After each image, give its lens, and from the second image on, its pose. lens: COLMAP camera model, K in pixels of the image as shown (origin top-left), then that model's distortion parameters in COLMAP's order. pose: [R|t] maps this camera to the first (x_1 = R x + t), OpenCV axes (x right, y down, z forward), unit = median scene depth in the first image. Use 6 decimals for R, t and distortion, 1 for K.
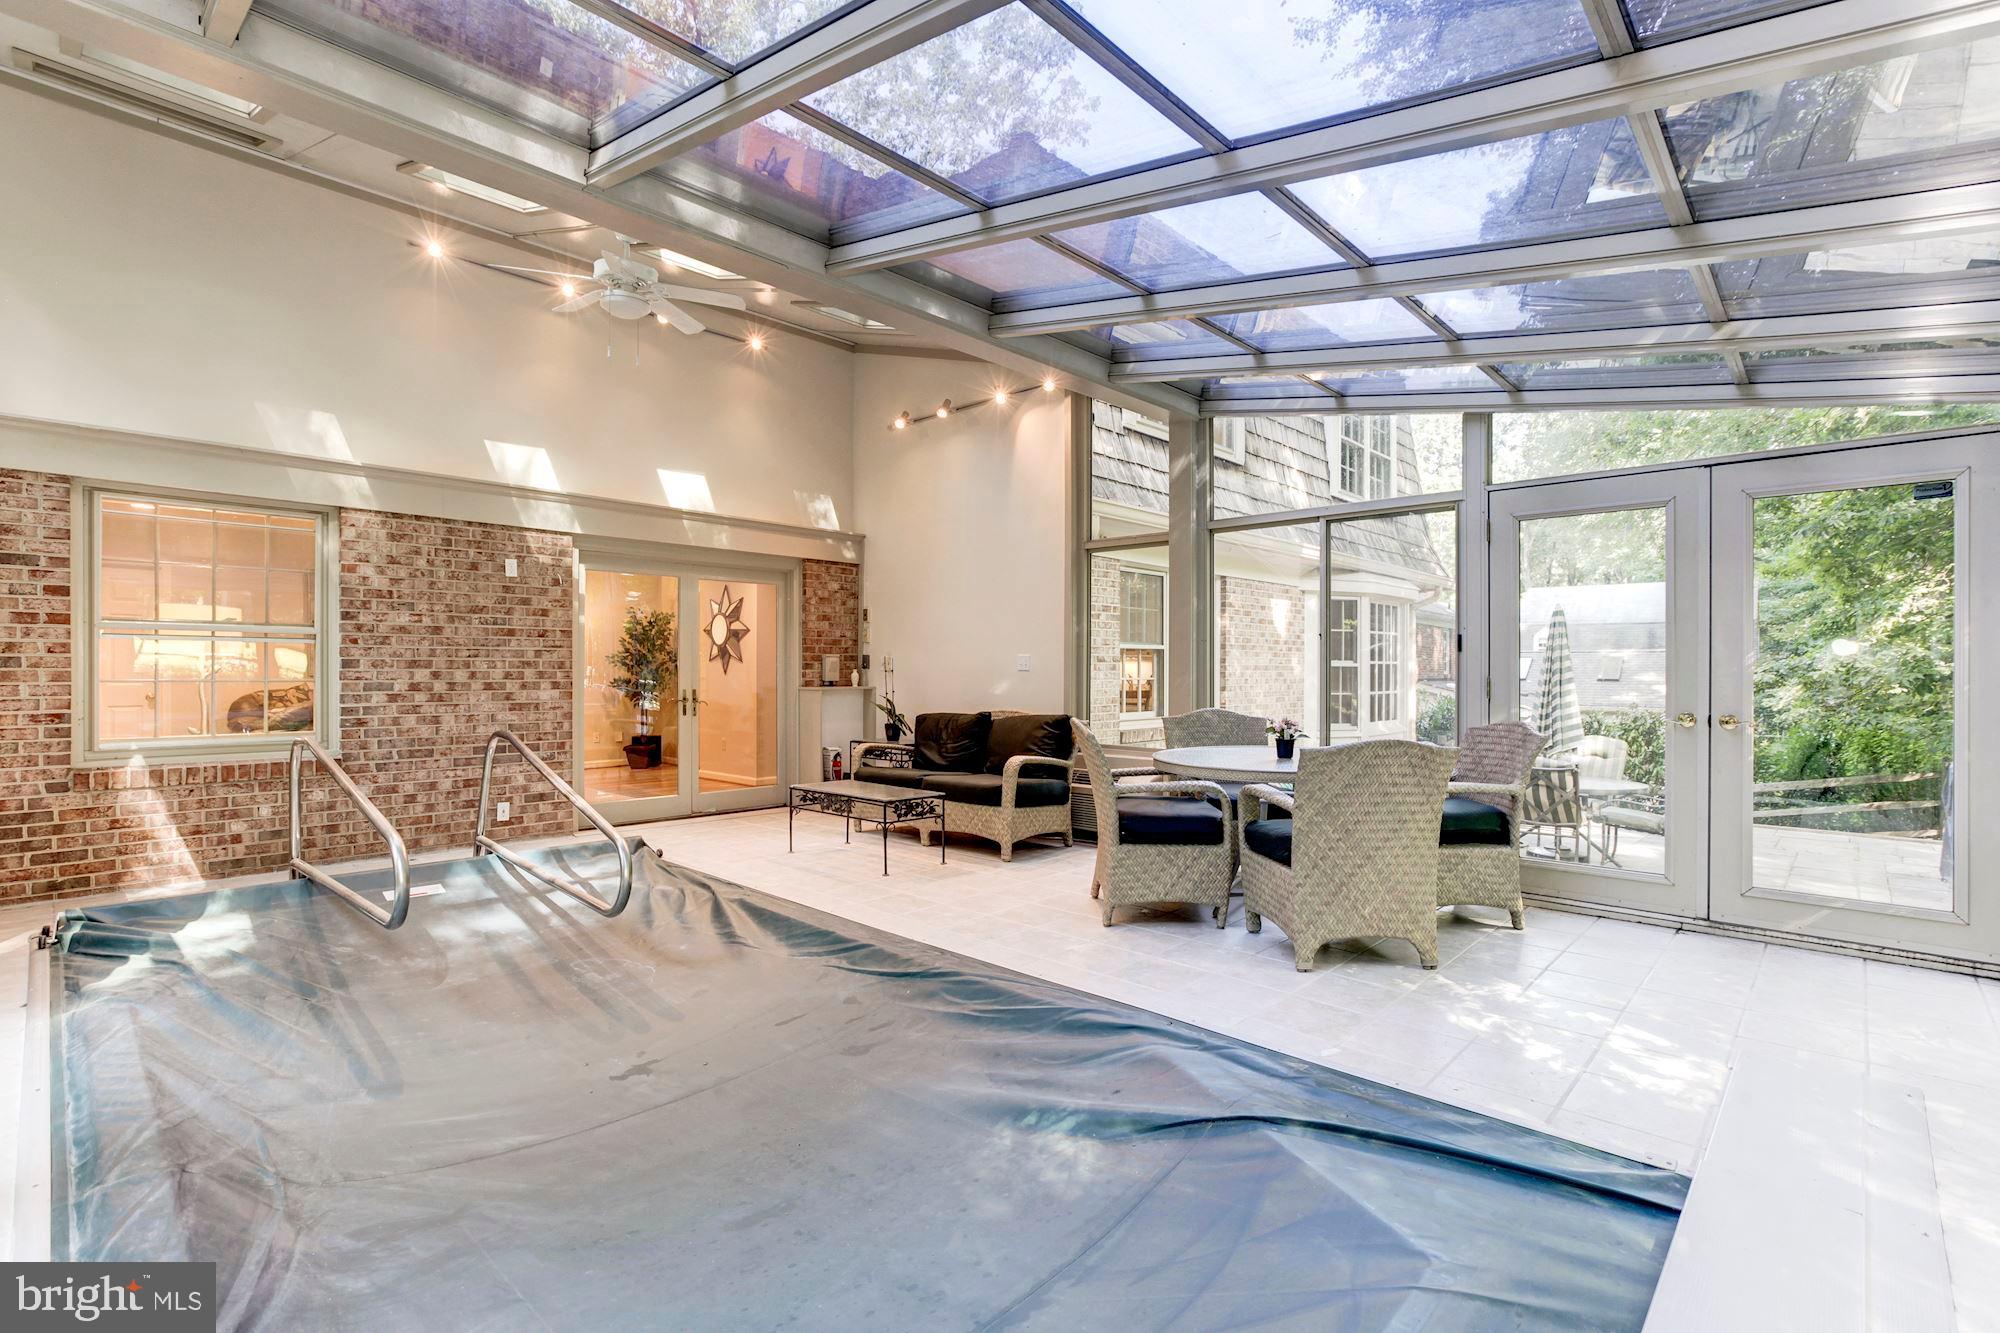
lens RADIAL K [[933.5, 0, 1001.1], [0, 933.5, 669.1], [0, 0, 1]] dist [-0.017187, 0.006128]
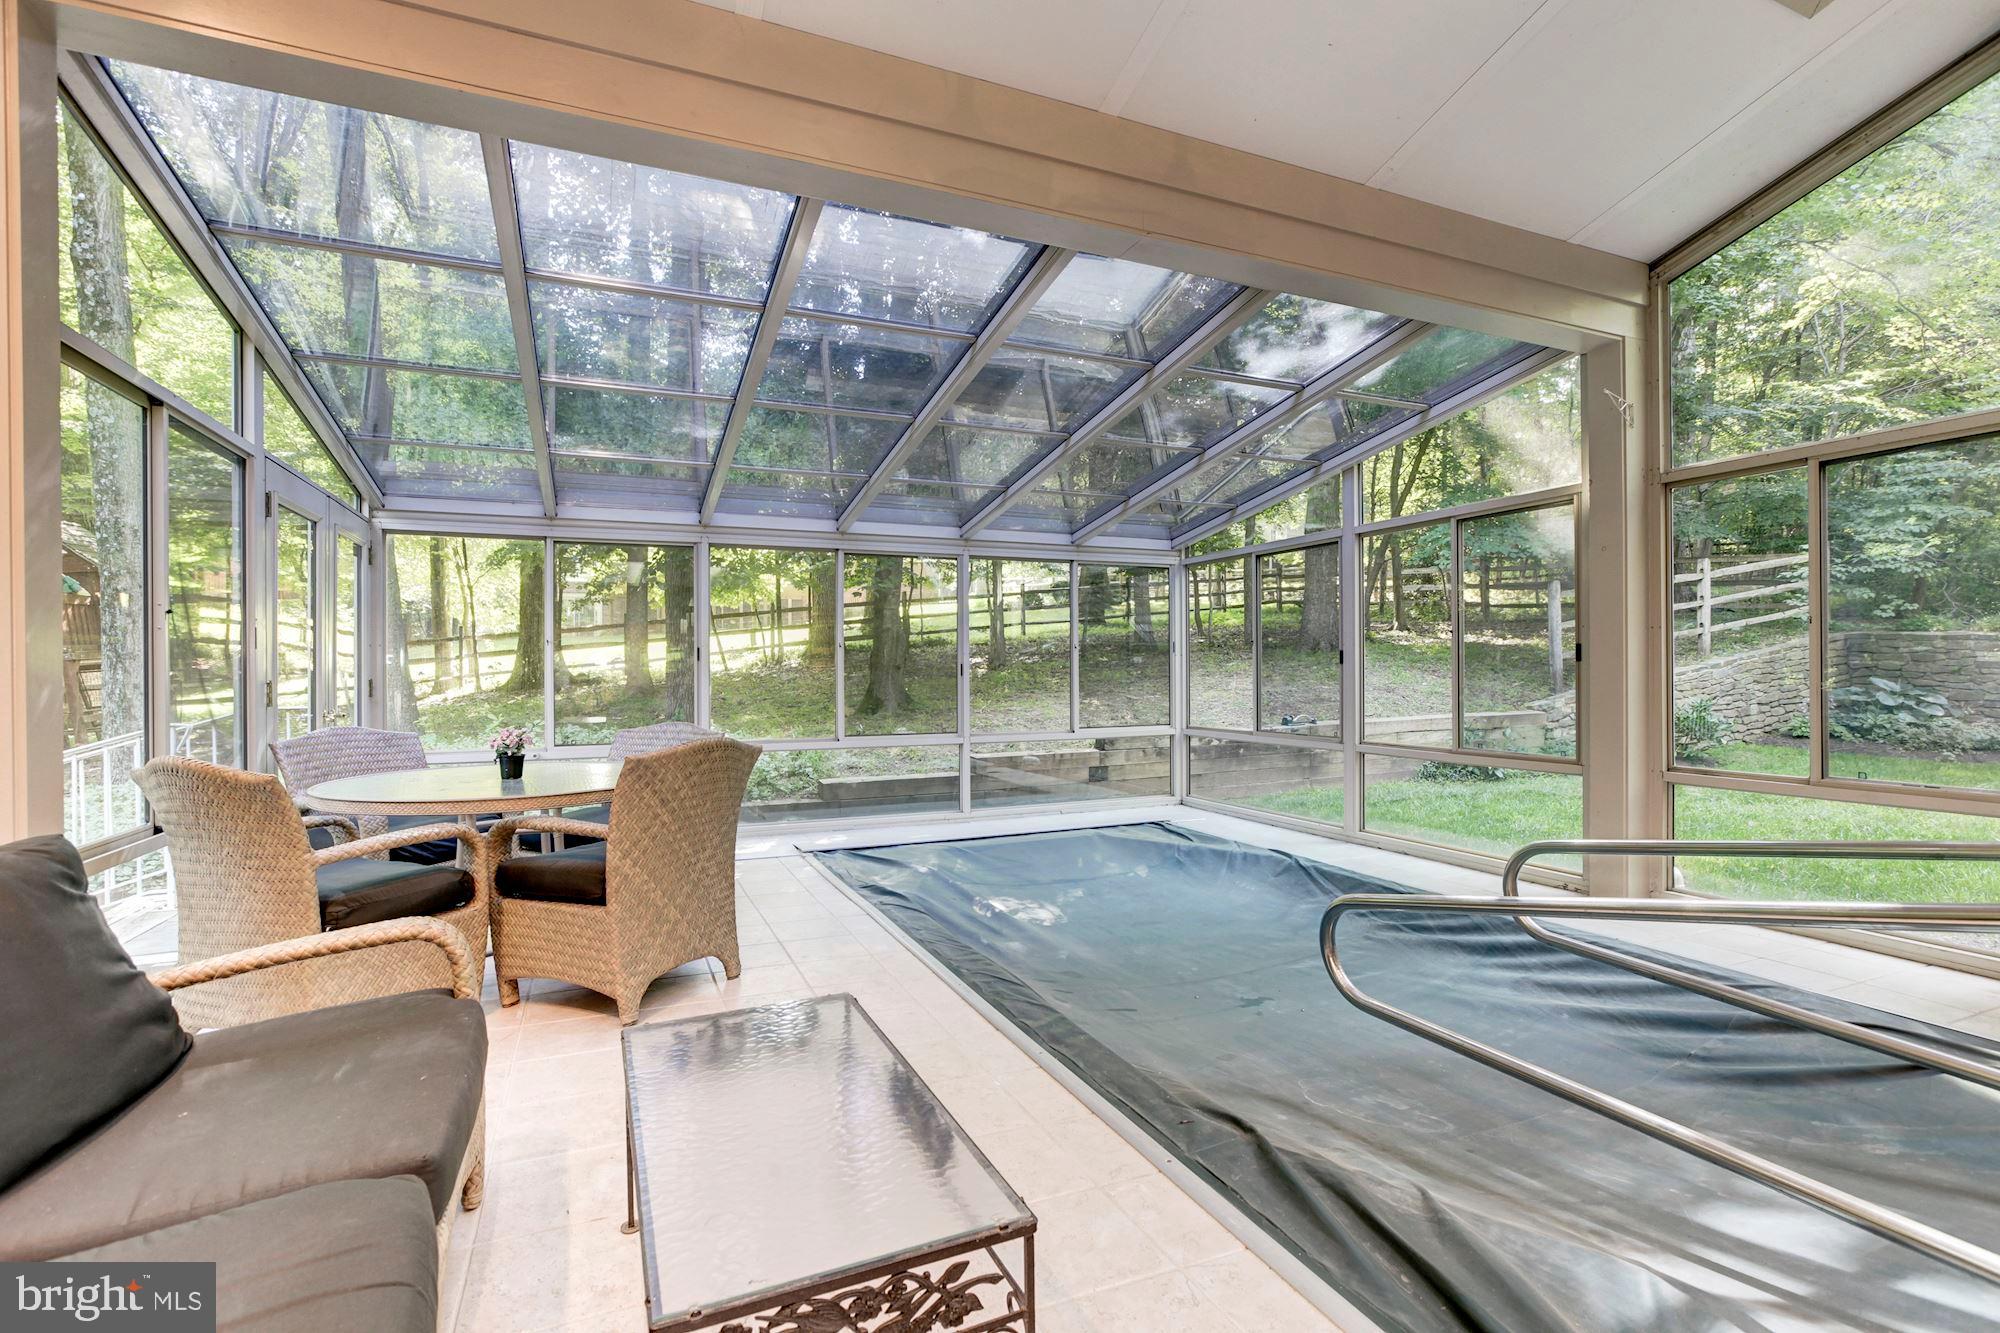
lens RADIAL K [[933.5, 0, 997.1], [0, 933.5, 666.1], [0, 0, 1]] dist [-0.017187, 0.006128]
pose [[-0.921995, 0.004556, 0.387175, -0.550014], [0.004869, 0.999988, -0.000172, 0.007215], [-0.387171, 0.001727, -0.922006, 2.210327]]
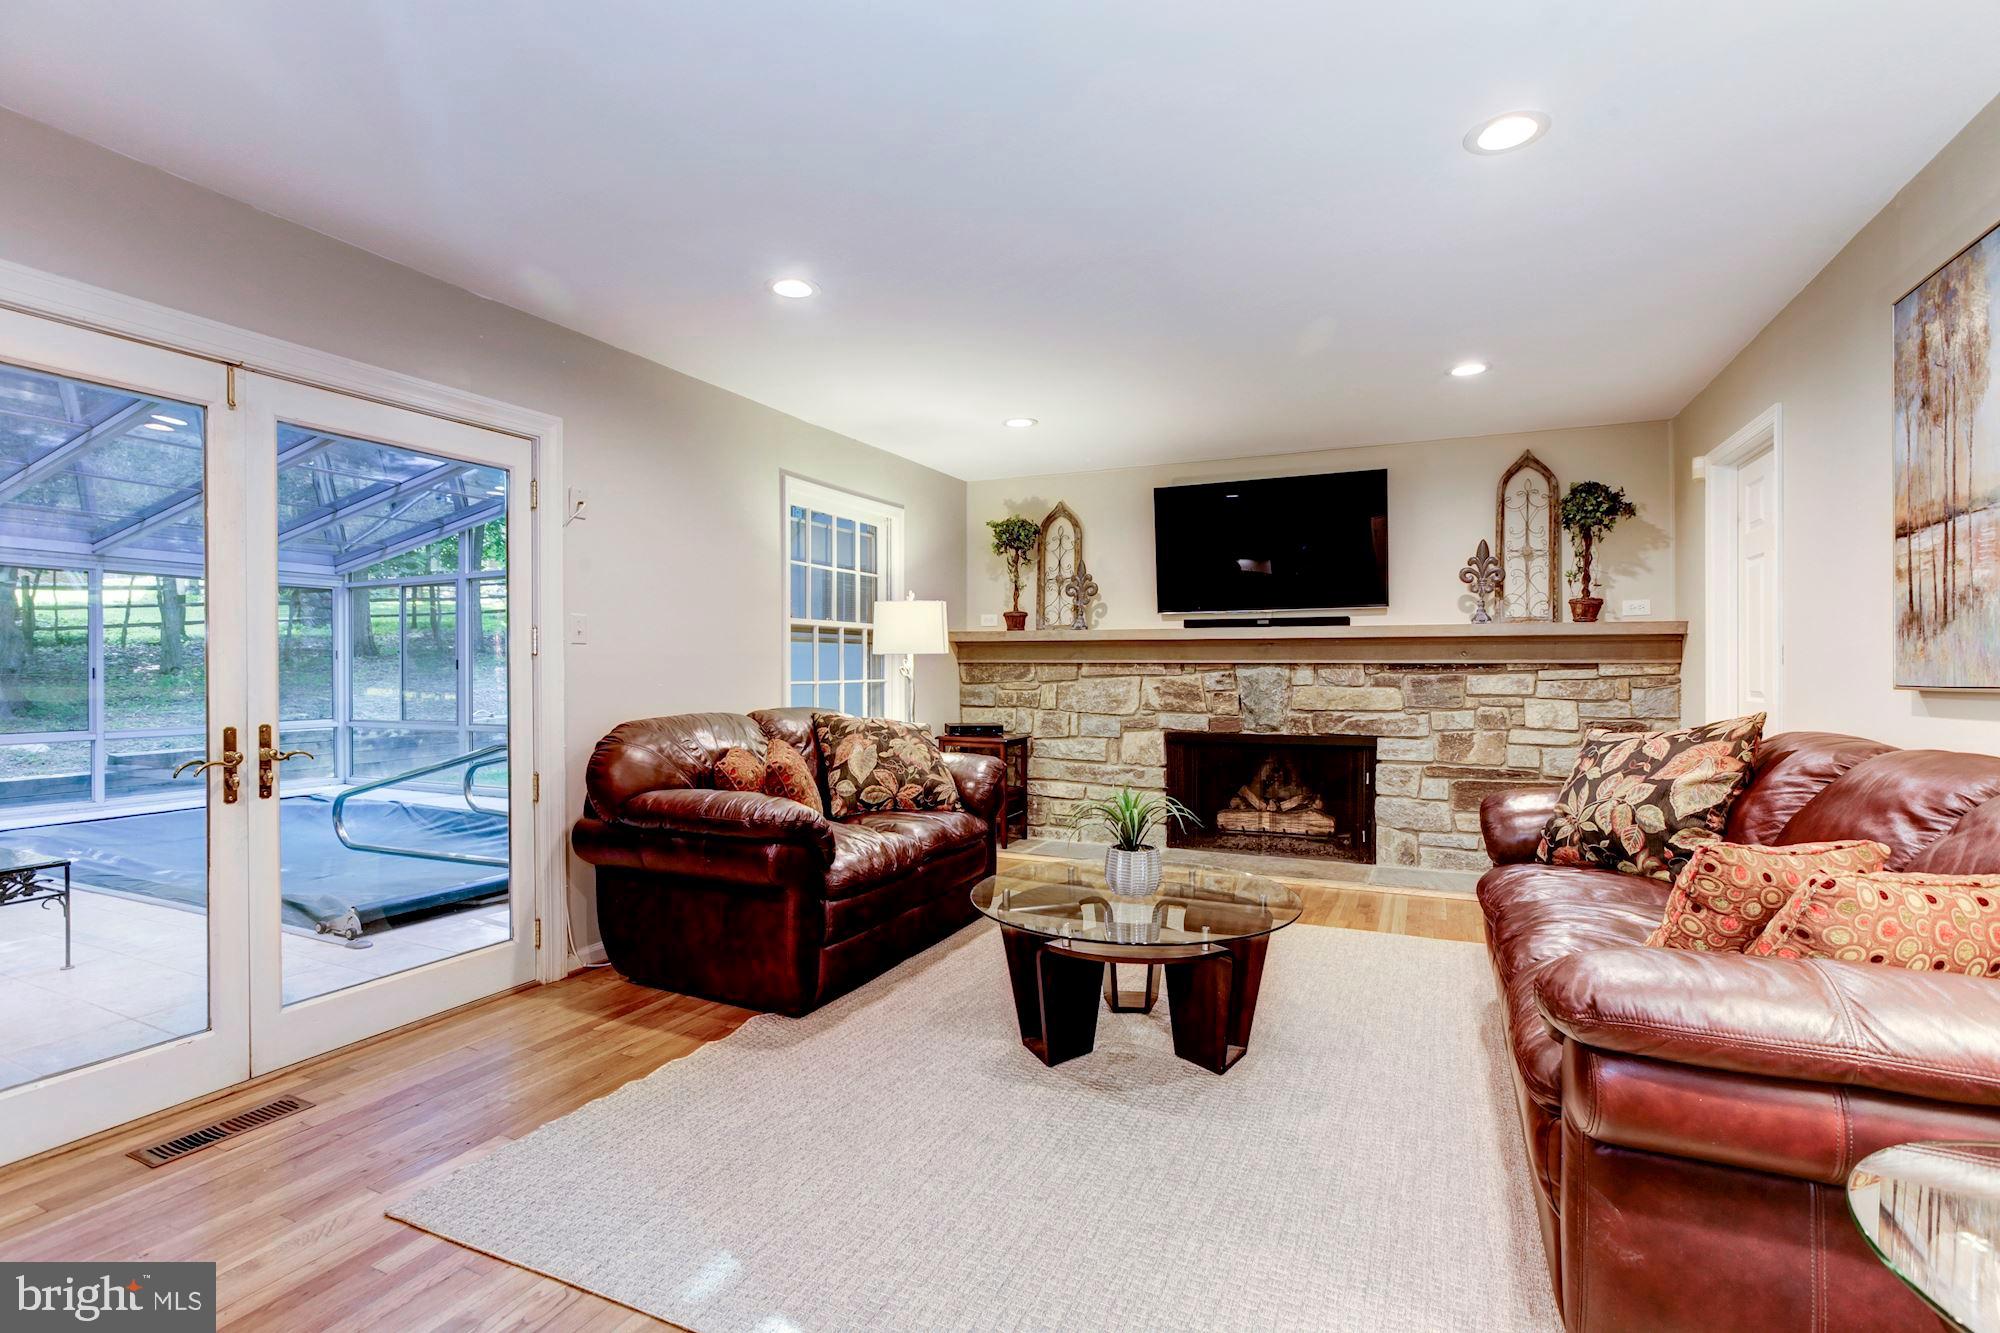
lens RADIAL K [[933.5, 0, 1009.3], [0, 933.5, 664.6], [0, 0, 1]] dist [-0.017187, 0.006128]
pose [[-0.949341, 0.002147, -0.314239, -1.292168], [0.003047, 0.999993, -0.002375, 0.004505], [0.314232, -0.003212, -0.949341, 3.532646]]
